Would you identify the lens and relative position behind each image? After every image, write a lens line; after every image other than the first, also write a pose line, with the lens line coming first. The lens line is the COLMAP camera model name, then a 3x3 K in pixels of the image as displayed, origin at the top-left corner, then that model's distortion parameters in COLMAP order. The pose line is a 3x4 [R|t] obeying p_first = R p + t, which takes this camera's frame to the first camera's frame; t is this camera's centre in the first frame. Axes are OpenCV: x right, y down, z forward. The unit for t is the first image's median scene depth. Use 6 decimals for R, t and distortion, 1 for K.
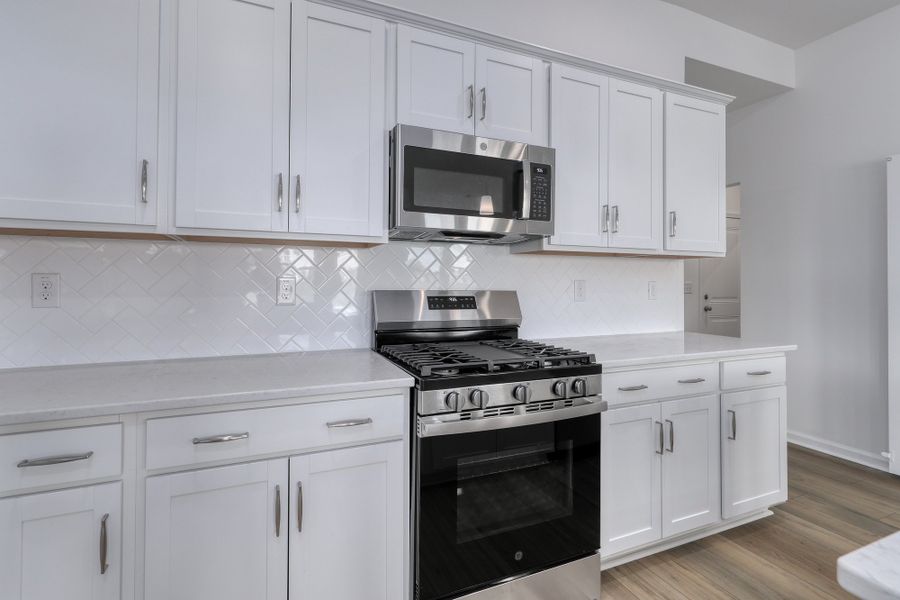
lens RADIAL K [[437.8, 0, 446.9], [0, 437.8, 279.5], [0, 0, 1]] dist [0.001076, -0.000026]
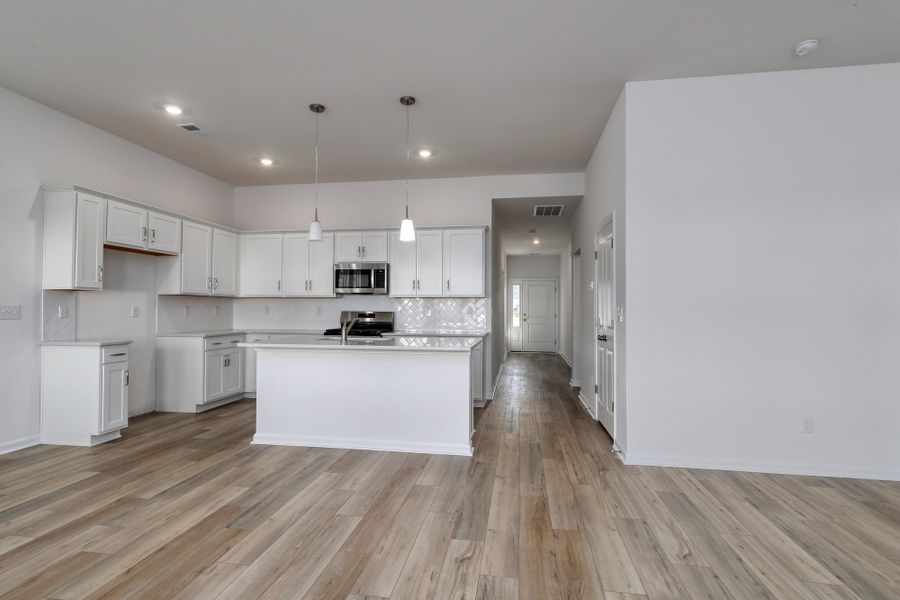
lens RADIAL K [[468.1, 0, 450.1], [0, 468.1, 299.1], [0, 0, 1]] dist [-0.000030, -0.000011]
pose [[0.845177, -0.014458, -0.534291, 2.513122], [0.004295, 0.999786, -0.020261, 0.011136], [0.534469, 0.014829, 0.845058, -1.562677]]
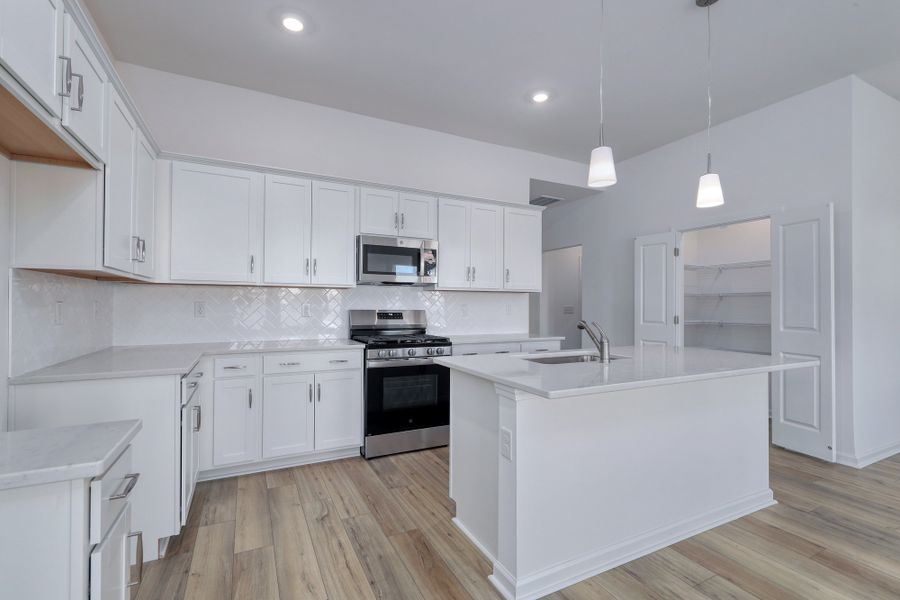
lens RADIAL K [[404.2, 0, 452.1], [0, 404.2, 302.8], [0, 0, 1]] dist [0.001164, 0.000160]
pose [[0.998270, -0.002716, 0.058730, 0.218216], [0.002988, 0.999985, -0.004534, 0.002434], [-0.058716, 0.004702, 0.998264, -1.007691]]
